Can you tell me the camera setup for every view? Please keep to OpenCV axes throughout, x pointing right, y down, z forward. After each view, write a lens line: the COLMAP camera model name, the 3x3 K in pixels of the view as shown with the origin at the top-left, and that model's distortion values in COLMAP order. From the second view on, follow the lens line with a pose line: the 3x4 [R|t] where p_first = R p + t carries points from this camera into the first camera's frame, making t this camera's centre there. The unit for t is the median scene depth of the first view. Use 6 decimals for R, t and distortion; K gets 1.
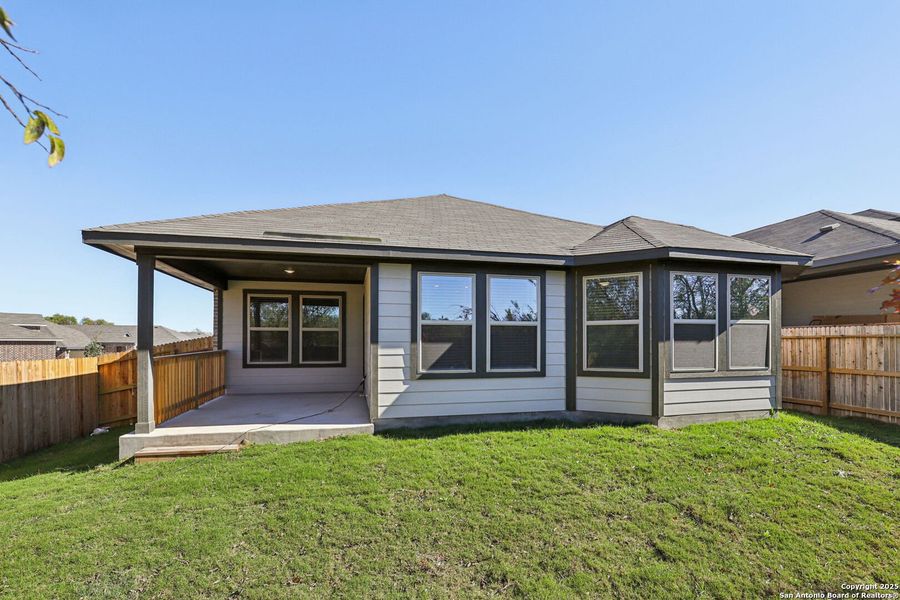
lens RADIAL K [[414.5, 0, 450.0], [0, 414.5, 300.0], [0, 0, 1]] dist [-0.023741, 0.000411]
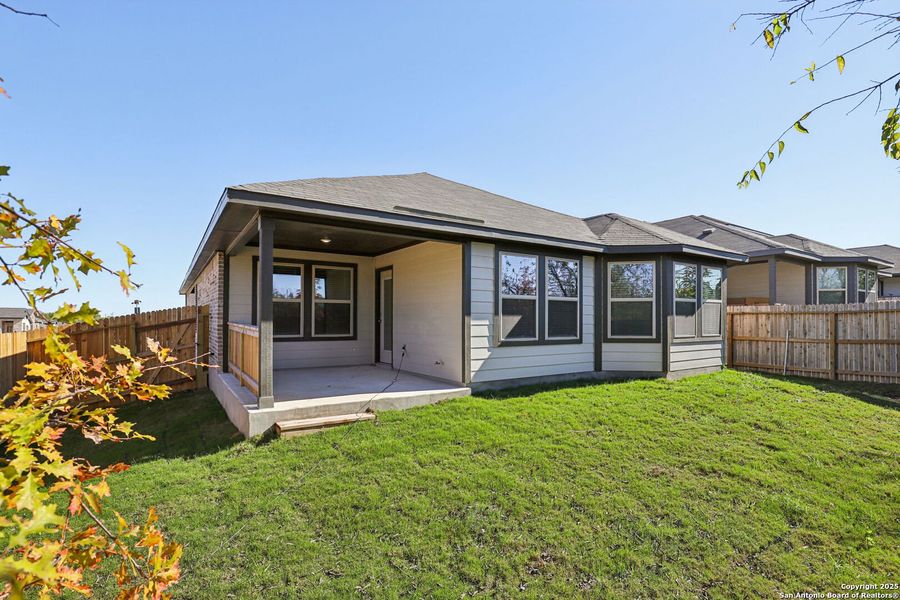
lens RADIAL K [[430.4, 0, 450.8], [0, 430.4, 276.4], [0, 0, 1]] dist [-0.017175, -0.000215]
pose [[0.943498, 0.036296, 0.329384, -0.582745], [-0.037271, 0.999300, -0.003359, 0.008653], [-0.329276, -0.009108, 0.944190, -0.060296]]
